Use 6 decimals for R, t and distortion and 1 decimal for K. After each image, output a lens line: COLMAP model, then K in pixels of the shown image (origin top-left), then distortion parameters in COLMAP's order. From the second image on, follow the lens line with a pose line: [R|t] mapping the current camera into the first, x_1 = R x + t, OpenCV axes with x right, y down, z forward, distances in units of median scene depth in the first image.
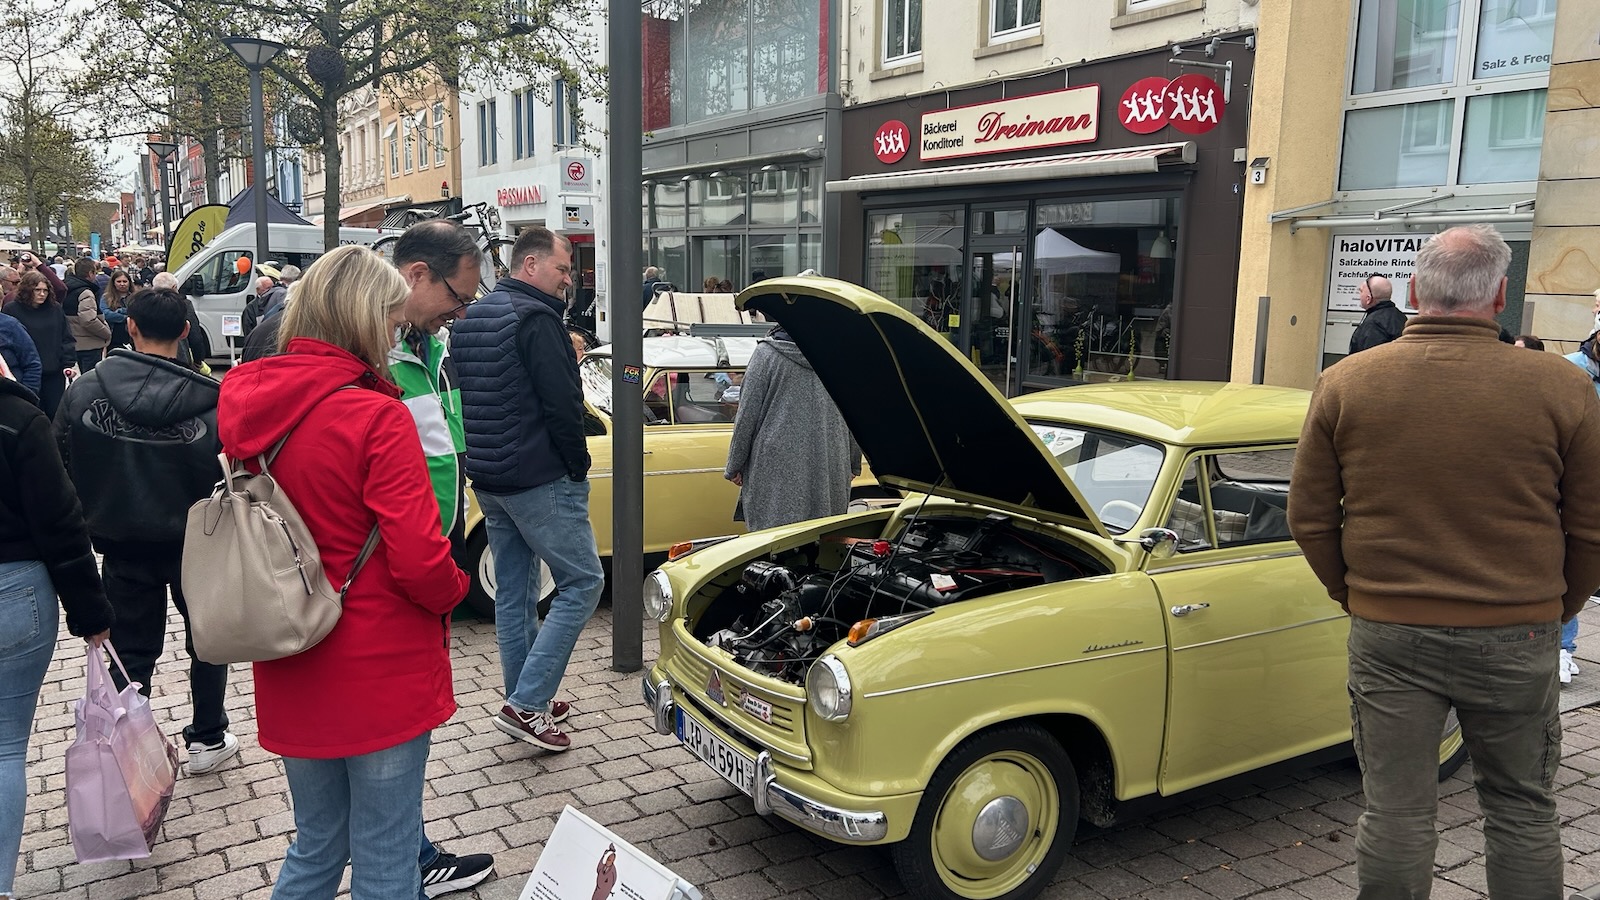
lens RADIAL K [[1208.8, 0, 796.0], [0, 1208.8, 458.2], [0, 0, 1]] dist [0.031809, -0.021893]
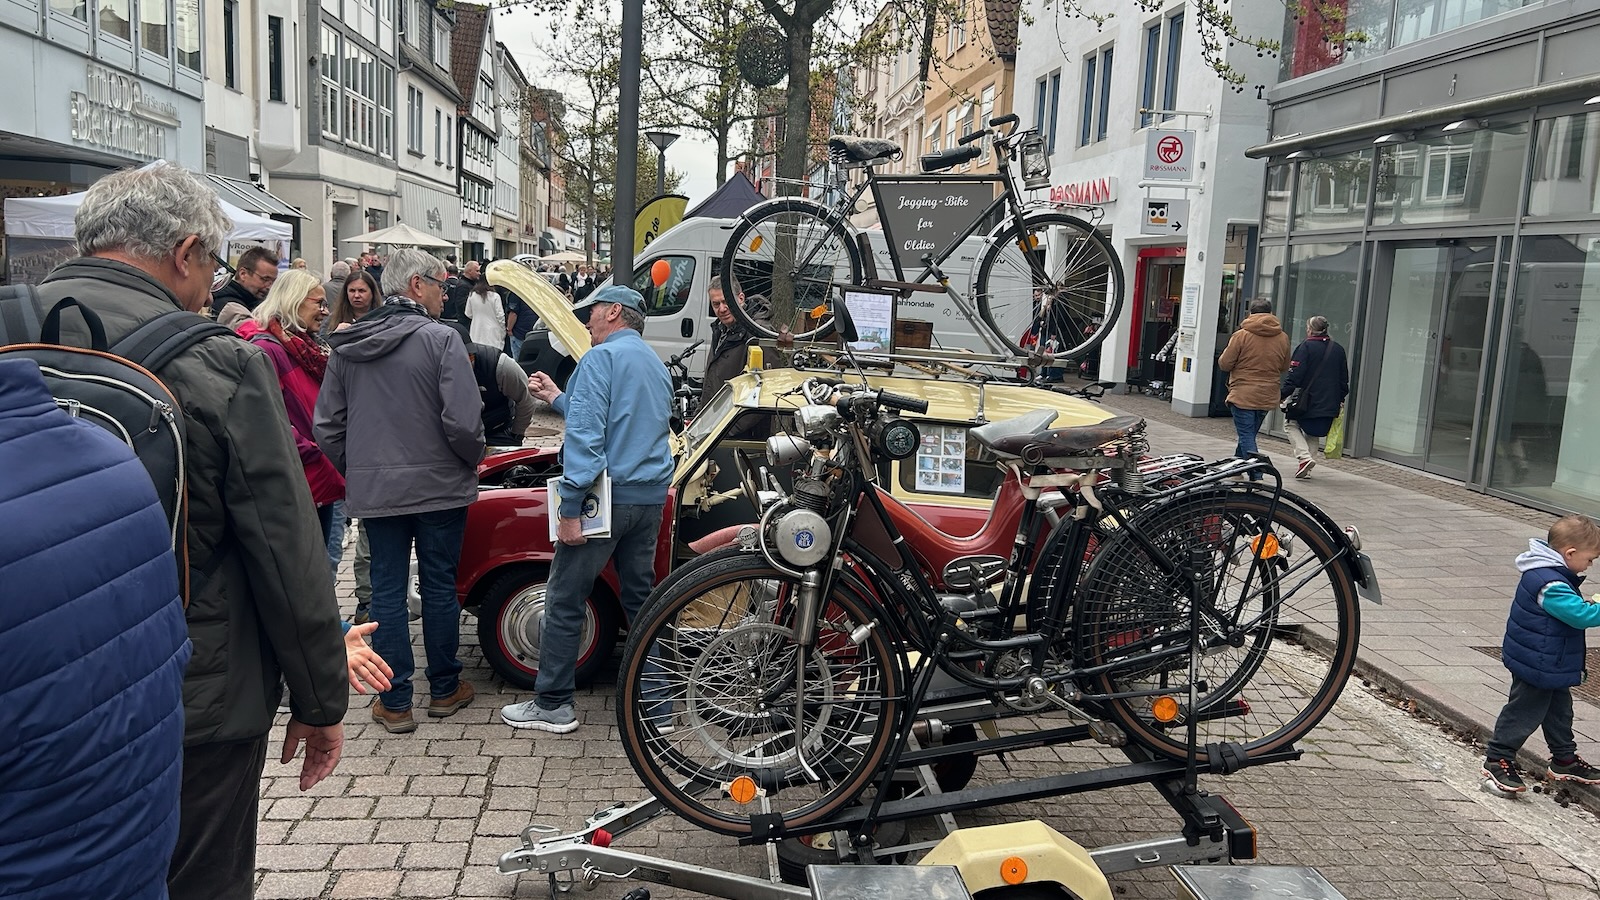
lens RADIAL K [[1208.8, 0, 797.0], [0, 1208.8, 449.4], [0, 0, 1]] dist [0.031809, -0.021893]
pose [[0.905056, 0.083351, -0.417045, -0.072977], [-0.094808, 0.995472, -0.006793, -0.046422], [0.414591, 0.045687, 0.908860, 0.306459]]
